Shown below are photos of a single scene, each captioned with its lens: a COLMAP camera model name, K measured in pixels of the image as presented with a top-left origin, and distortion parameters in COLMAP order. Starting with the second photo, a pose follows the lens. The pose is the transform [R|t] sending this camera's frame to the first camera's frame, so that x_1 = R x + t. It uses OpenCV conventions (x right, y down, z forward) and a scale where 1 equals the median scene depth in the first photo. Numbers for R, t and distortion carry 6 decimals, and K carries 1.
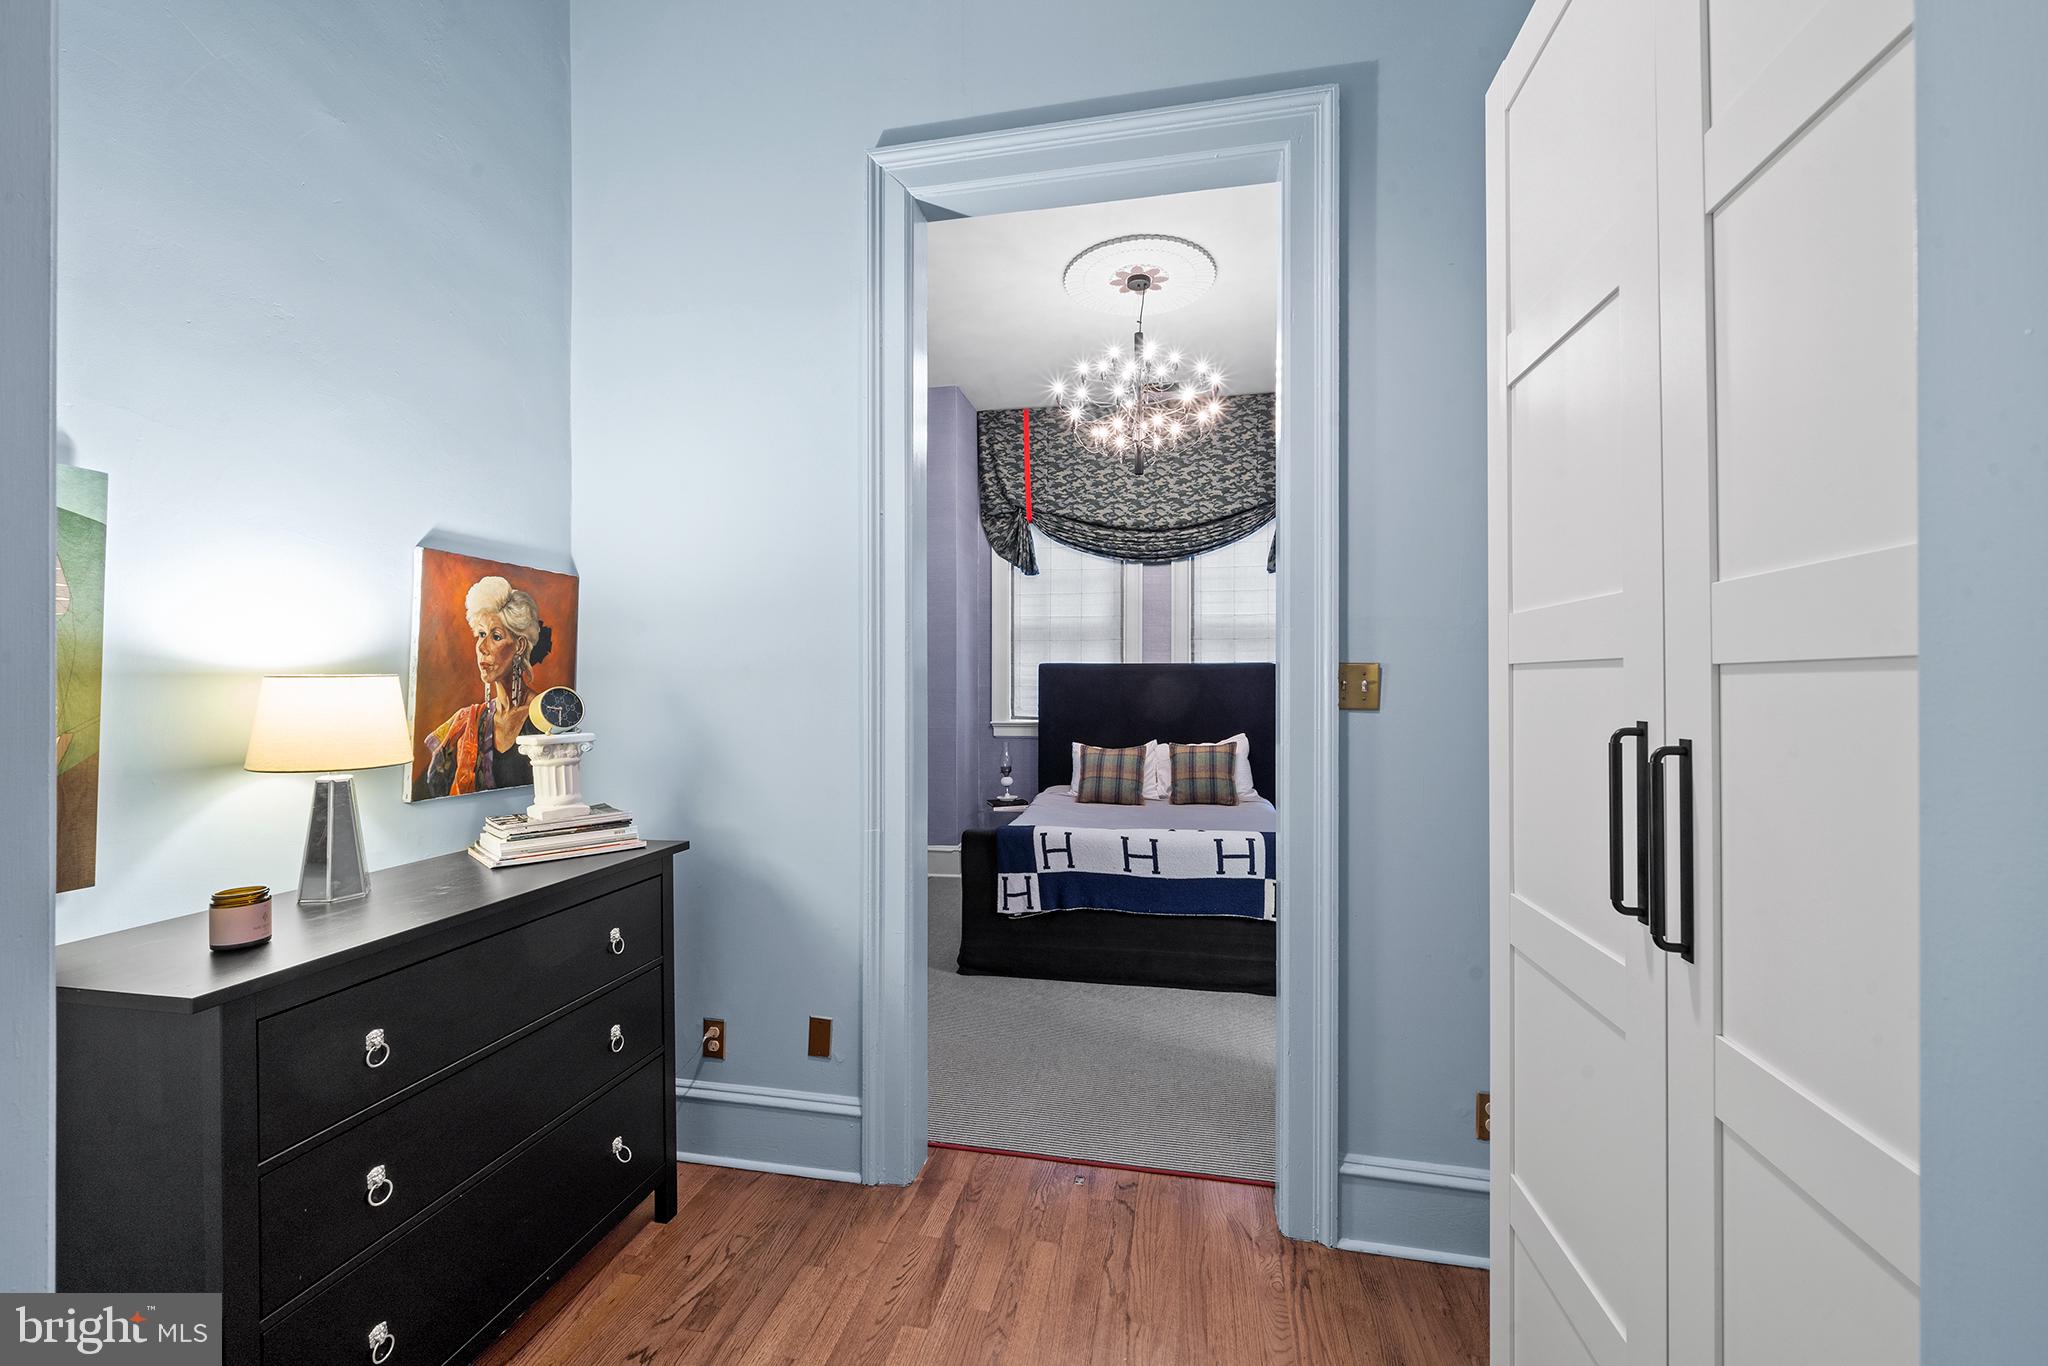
lens RADIAL K [[808.5, 0, 1024.0], [0, 808.5, 683.0], [0, 0, 1]] dist [-0.006520, -0.000366]
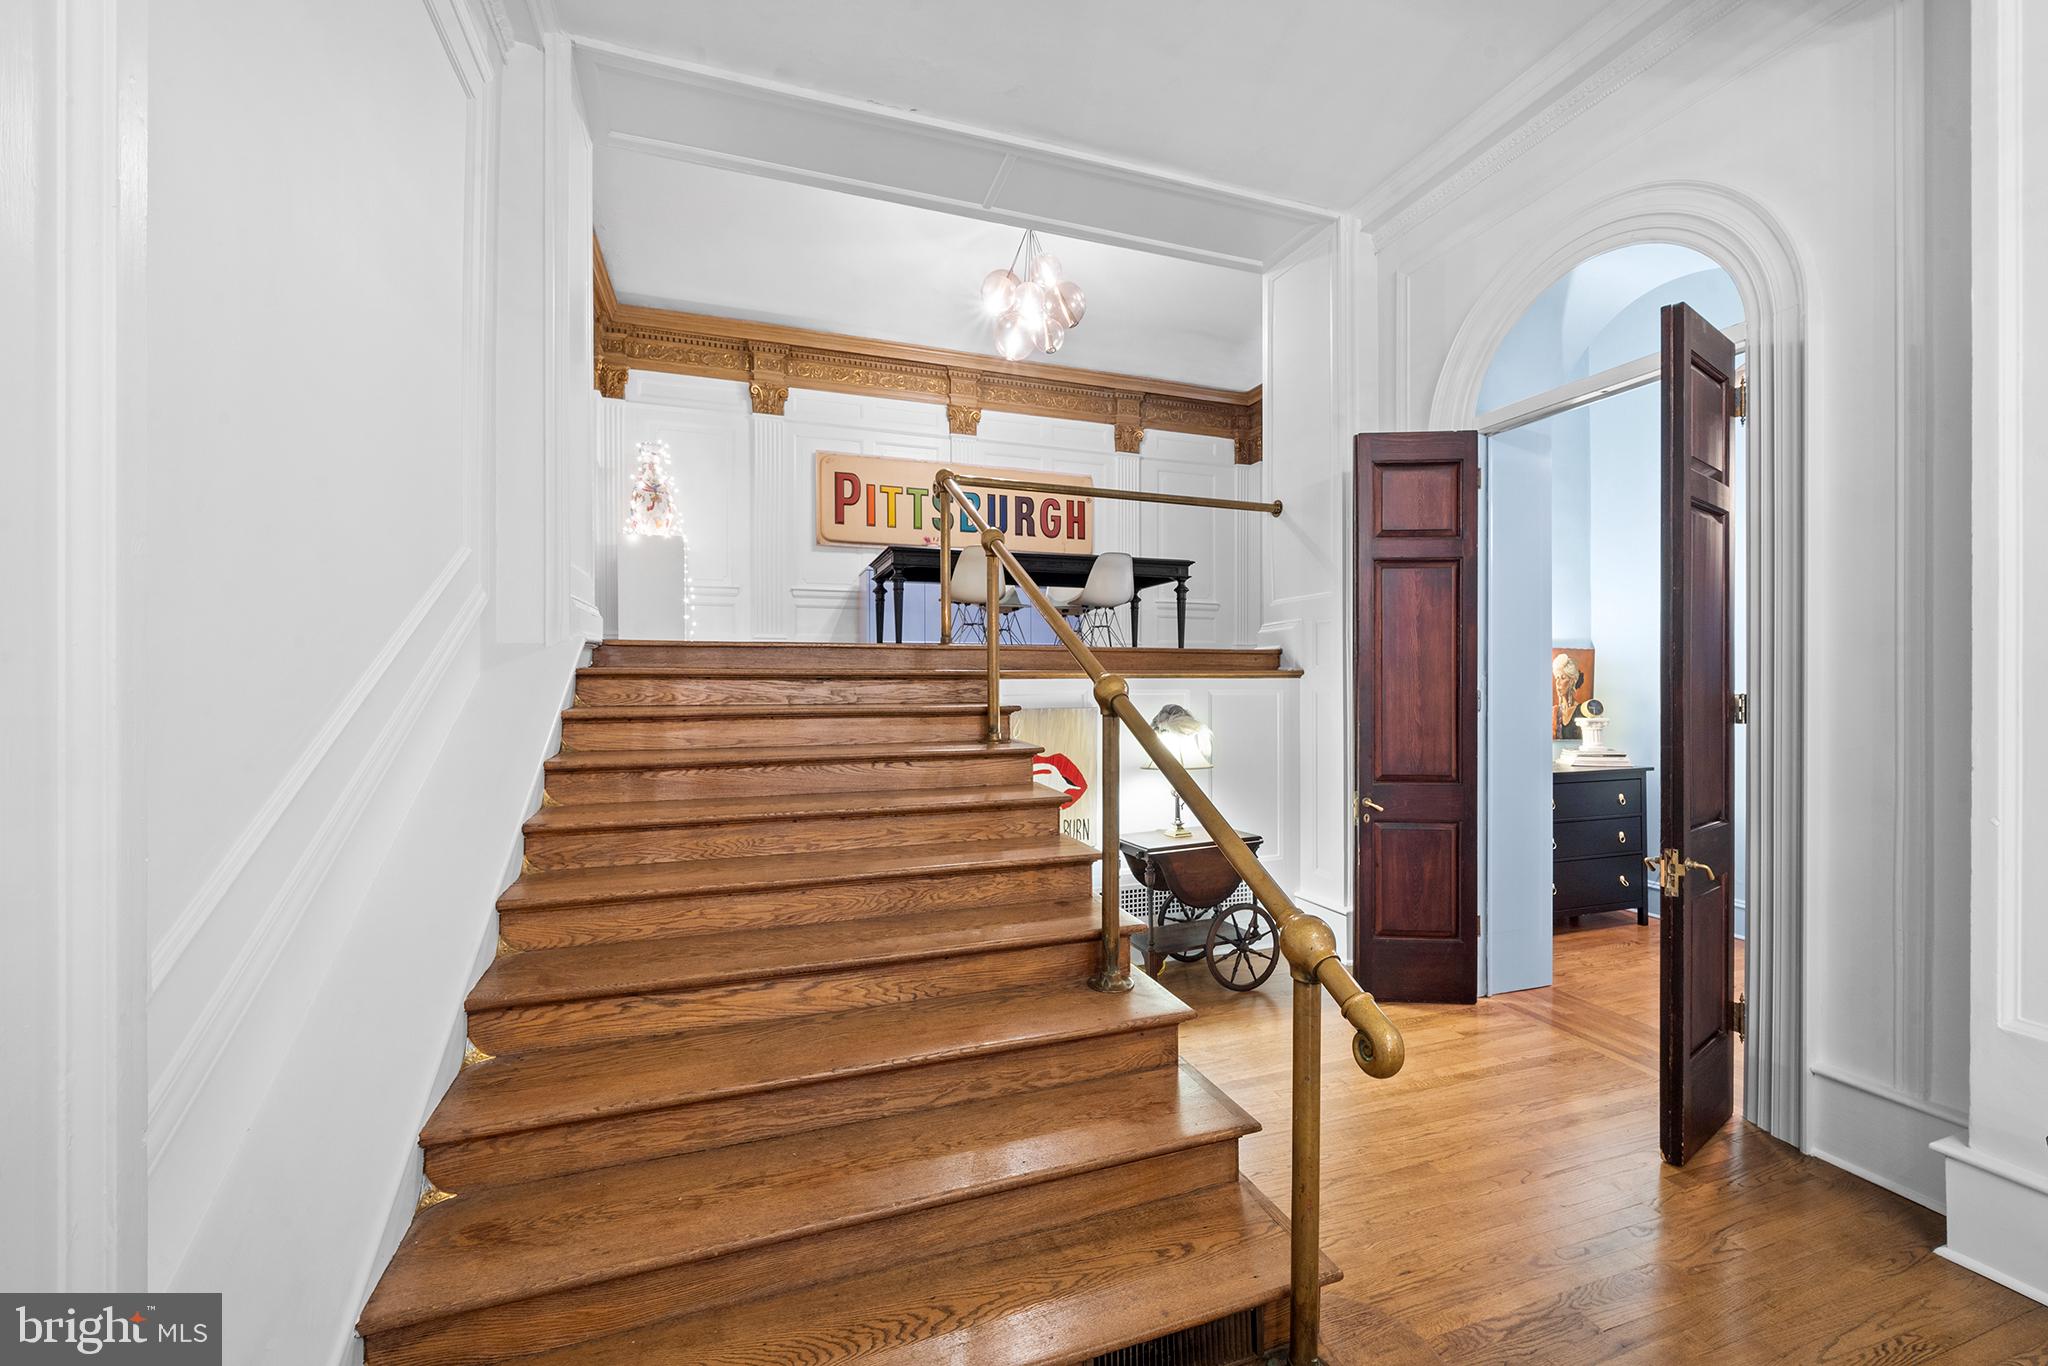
lens RADIAL K [[808.5, 0, 1024.0], [0, 808.5, 683.0], [0, 0, 1]] dist [-0.006520, -0.000366]
pose [[0.507914, 0.000570, -0.861408, 0.253243], [0.001819, 0.999997, 0.001733, -0.019621], [0.861406, -0.002447, 0.507911, -0.667643]]
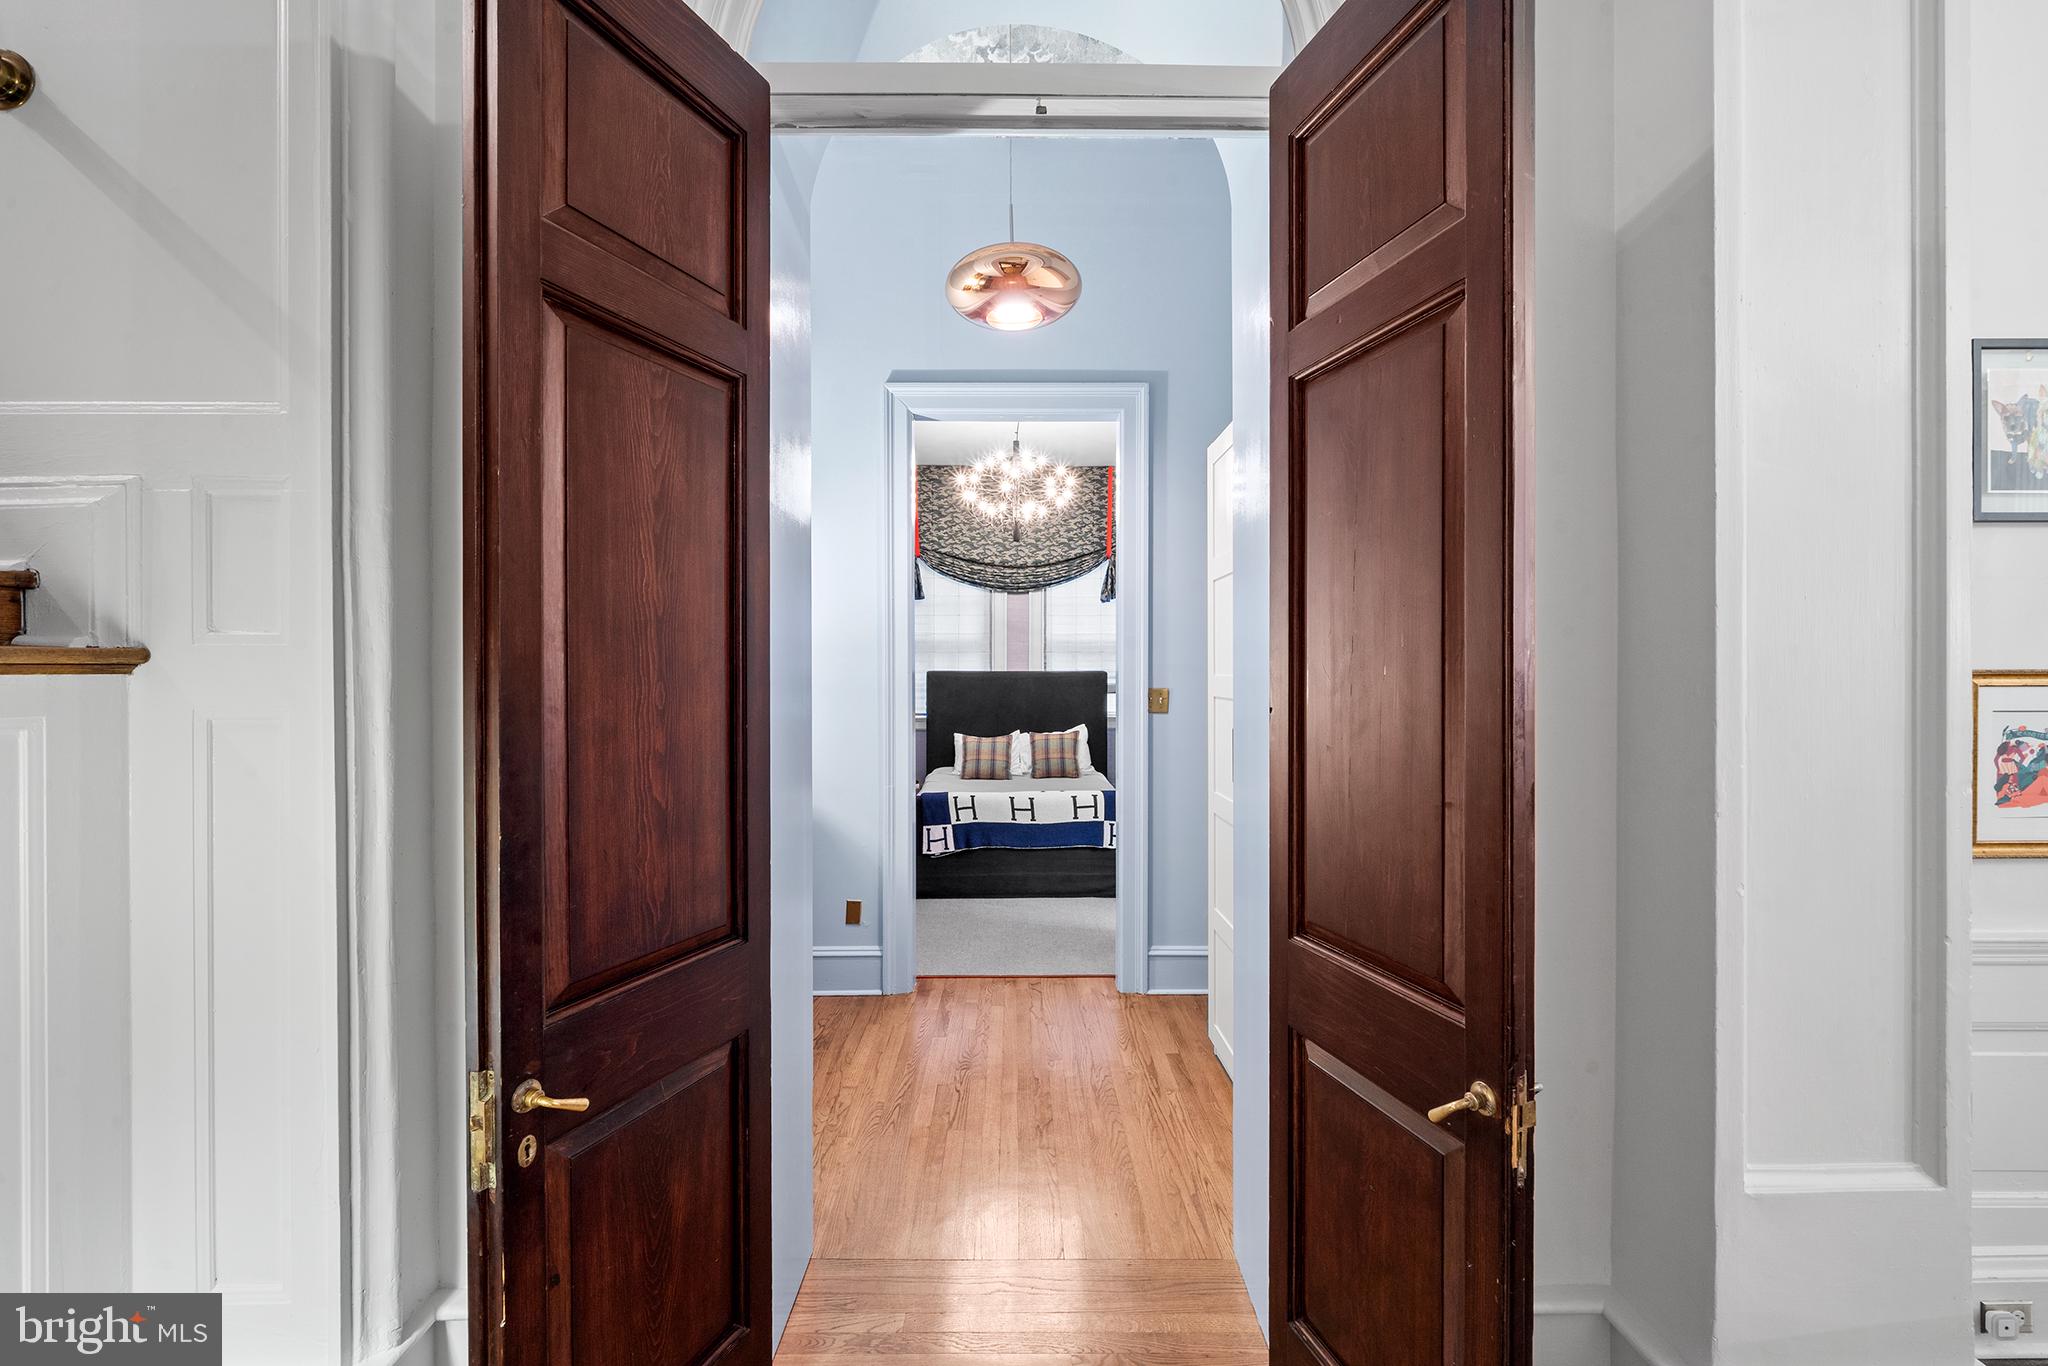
lens RADIAL K [[808.5, 0, 1024.0], [0, 808.5, 683.0], [0, 0, 1]] dist [-0.006520, -0.000366]
pose [[0.977970, -0.004002, 0.208705, -0.107132], [0.001575, 0.999929, 0.011792, -0.022441], [-0.208737, -0.011204, 0.977908, -0.293082]]
